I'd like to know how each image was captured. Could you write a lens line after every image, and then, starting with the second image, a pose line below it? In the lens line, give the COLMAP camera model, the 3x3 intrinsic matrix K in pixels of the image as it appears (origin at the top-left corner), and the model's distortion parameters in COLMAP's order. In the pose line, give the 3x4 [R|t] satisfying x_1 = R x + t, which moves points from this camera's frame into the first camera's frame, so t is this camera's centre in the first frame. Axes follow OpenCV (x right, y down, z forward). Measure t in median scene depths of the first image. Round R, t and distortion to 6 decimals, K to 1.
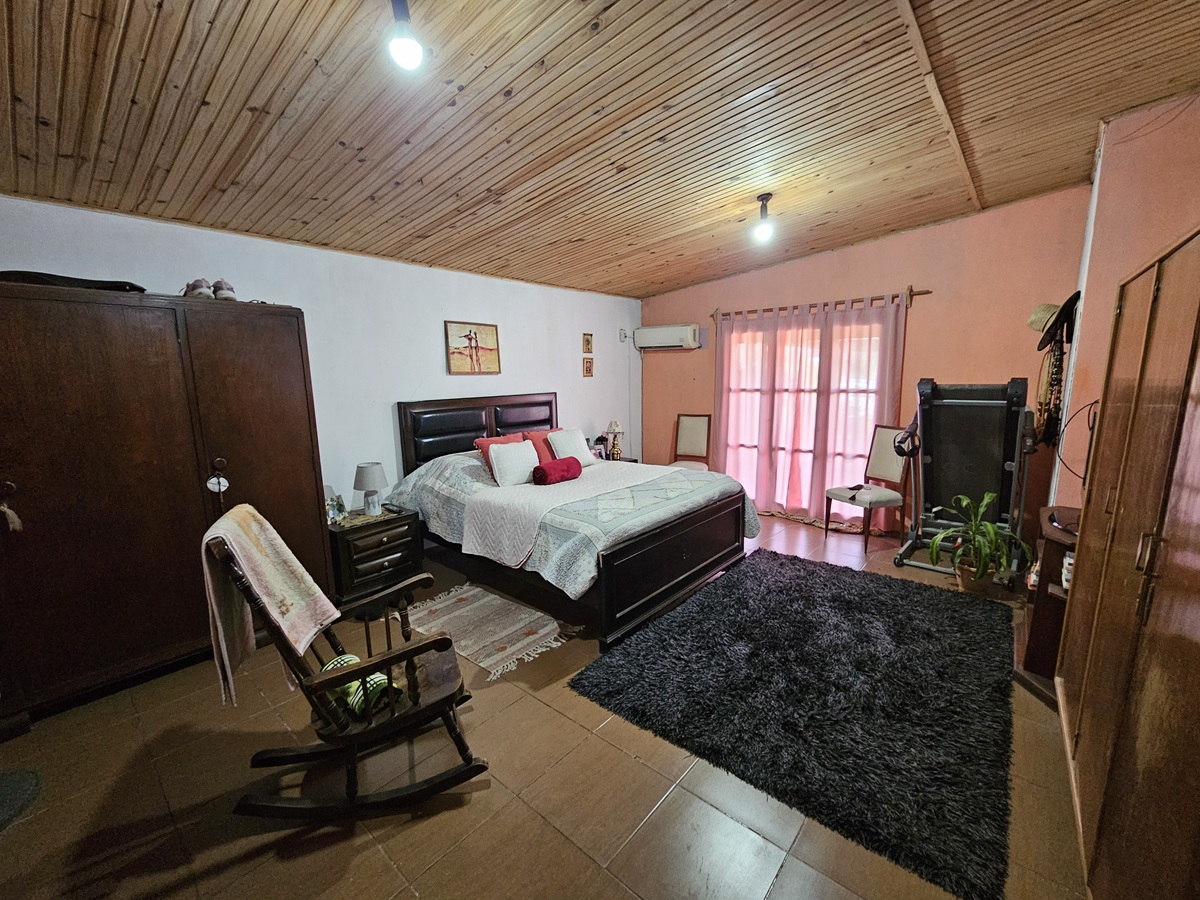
lens RADIAL K [[499.2, 0, 600.0], [0, 499.2, 450.0], [0, 0, 1]] dist [-0.001139, 0.000068]
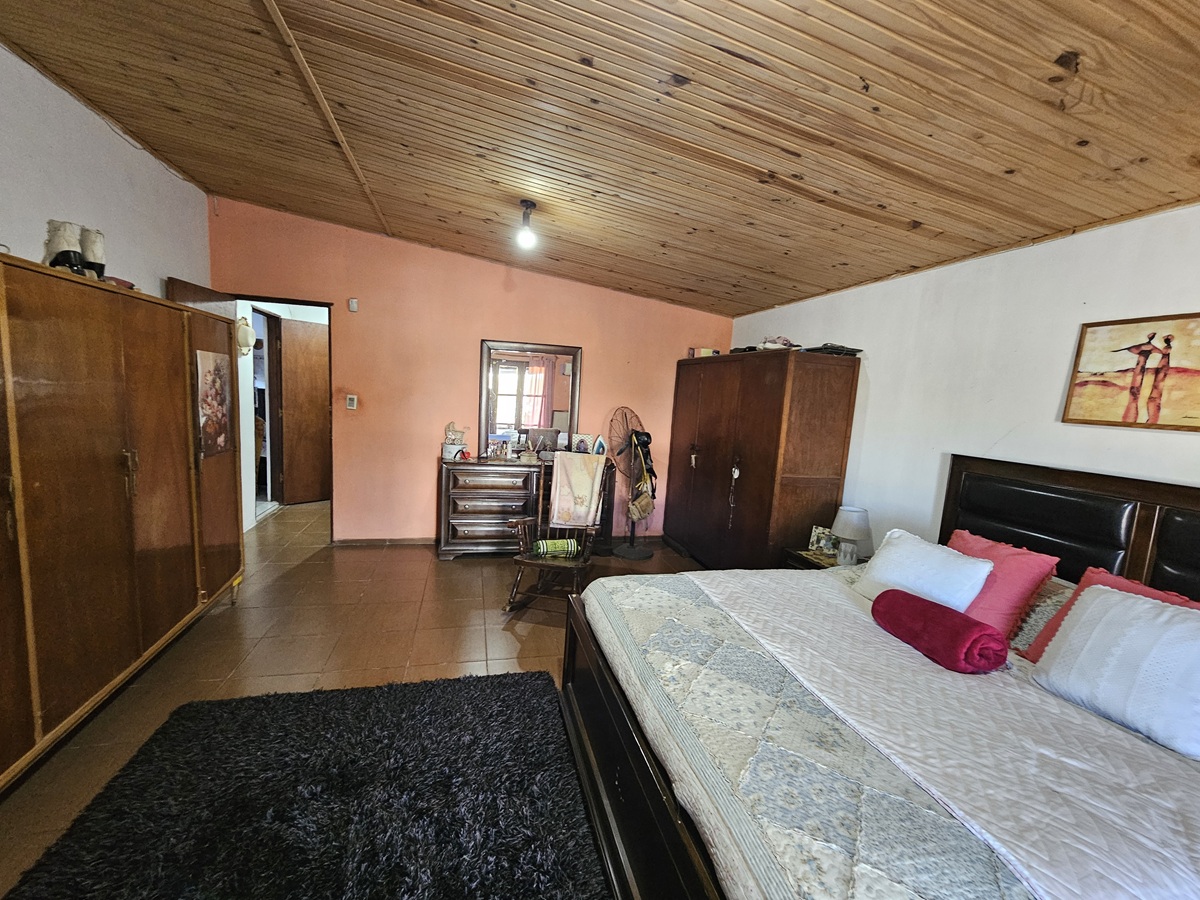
lens RADIAL K [[499.2, 0, 600.0], [0, 499.2, 450.0], [0, 0, 1]] dist [-0.001139, 0.000068]
pose [[-0.562297, 0.069497, -0.824010, 0.415741], [-0.181803, 0.961693, 0.205170, -0.138555], [0.806703, 0.265174, -0.528122, 0.861467]]
